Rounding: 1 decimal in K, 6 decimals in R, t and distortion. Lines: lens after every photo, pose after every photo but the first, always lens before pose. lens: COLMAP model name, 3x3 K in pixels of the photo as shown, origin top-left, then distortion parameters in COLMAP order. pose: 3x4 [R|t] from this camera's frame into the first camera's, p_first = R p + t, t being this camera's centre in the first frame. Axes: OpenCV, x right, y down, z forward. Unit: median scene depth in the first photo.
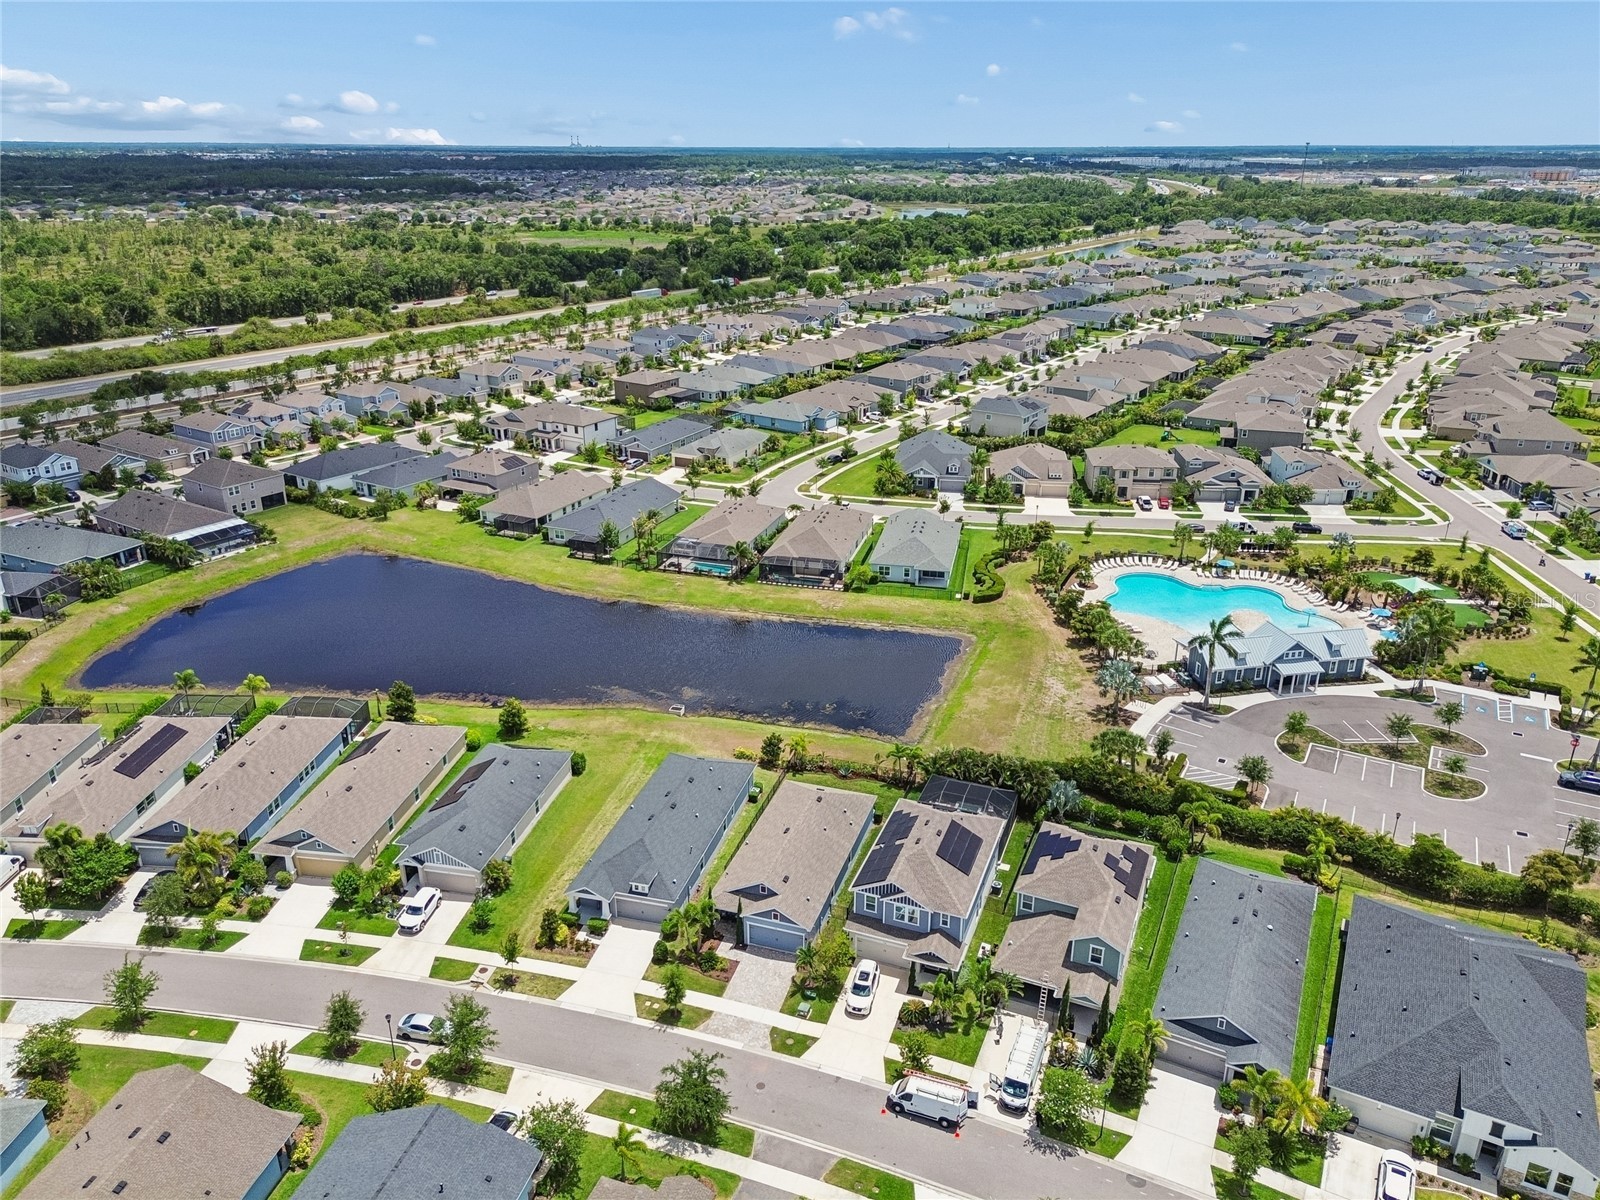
lens RADIAL K [[1115.1, 0, 781.0], [0, 1115.1, 593.5], [0, 0, 1]] dist [0.054257, -0.052488]
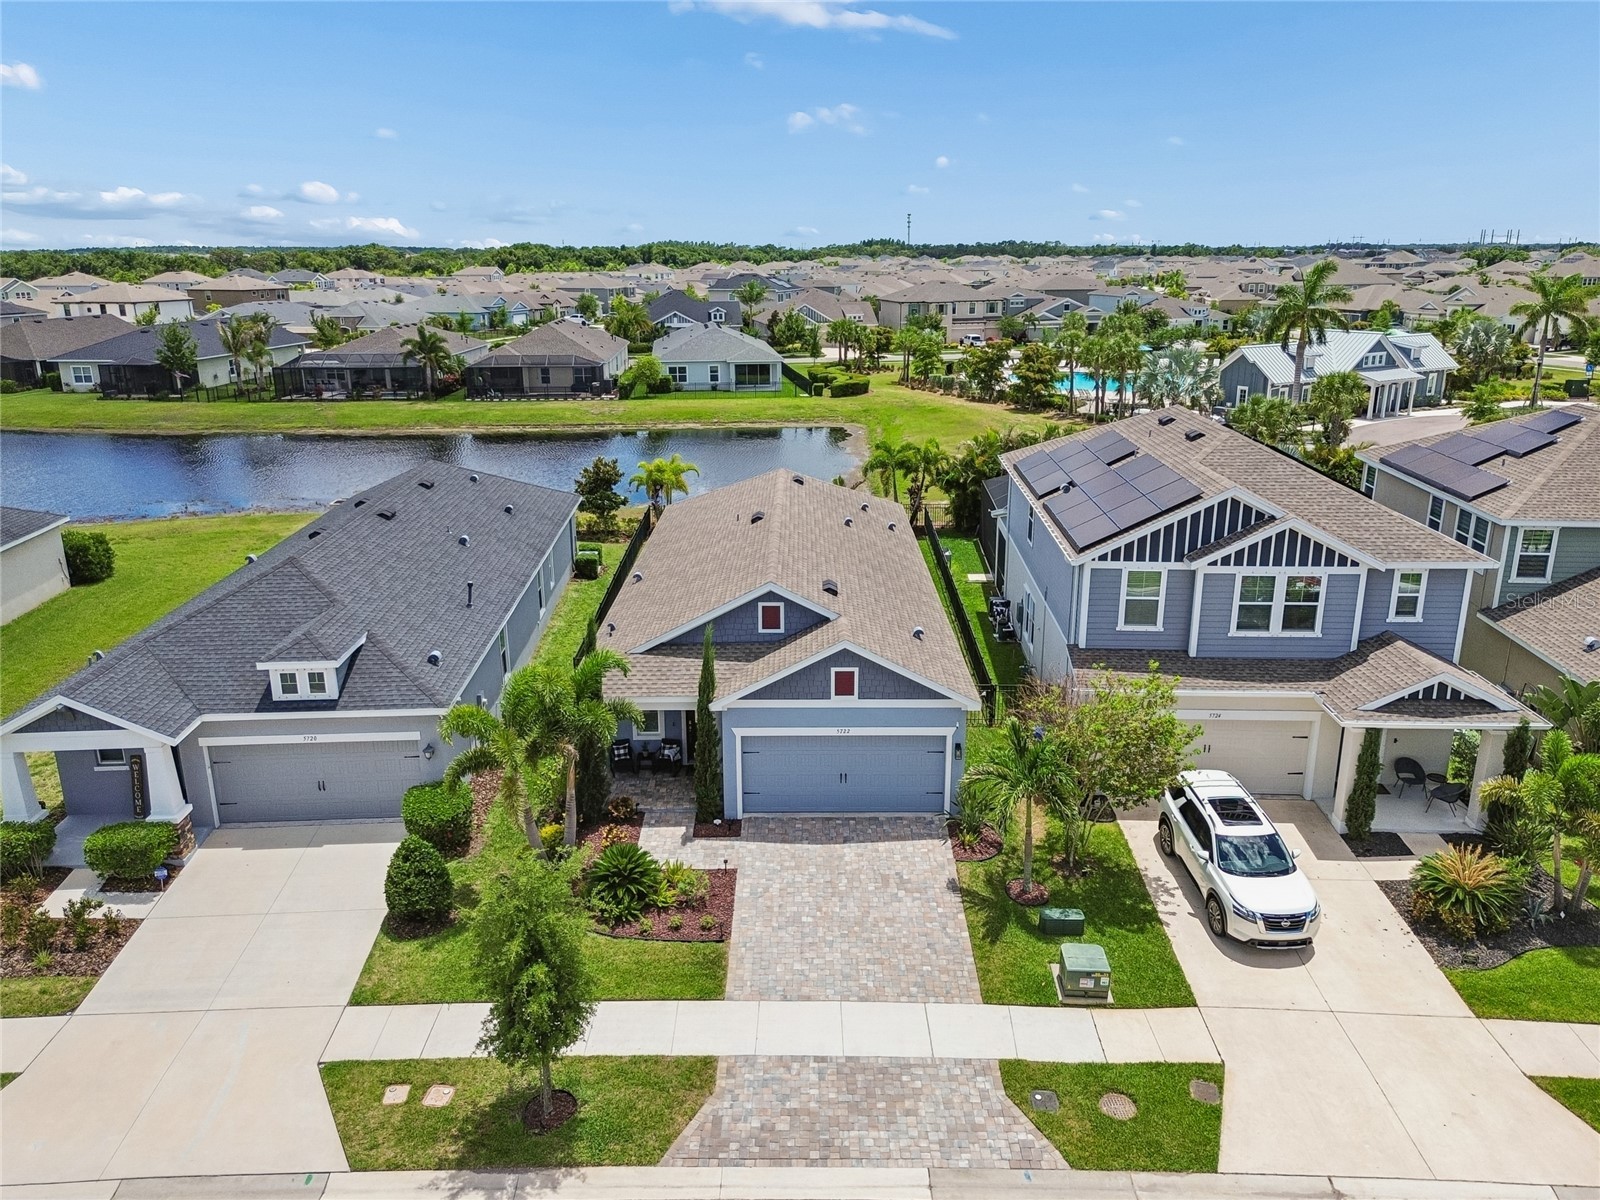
lens RADIAL K [[1146.9, 0, 790.3], [0, 1146.9, 591.5], [0, 0, 1]] dist [0.059368, -0.058862]
pose [[0.948221, -0.090681, 0.304390, -0.054153], [0.115523, 0.991203, -0.064583, 0.150036], [-0.295856, 0.096403, 0.950356, 0.388641]]
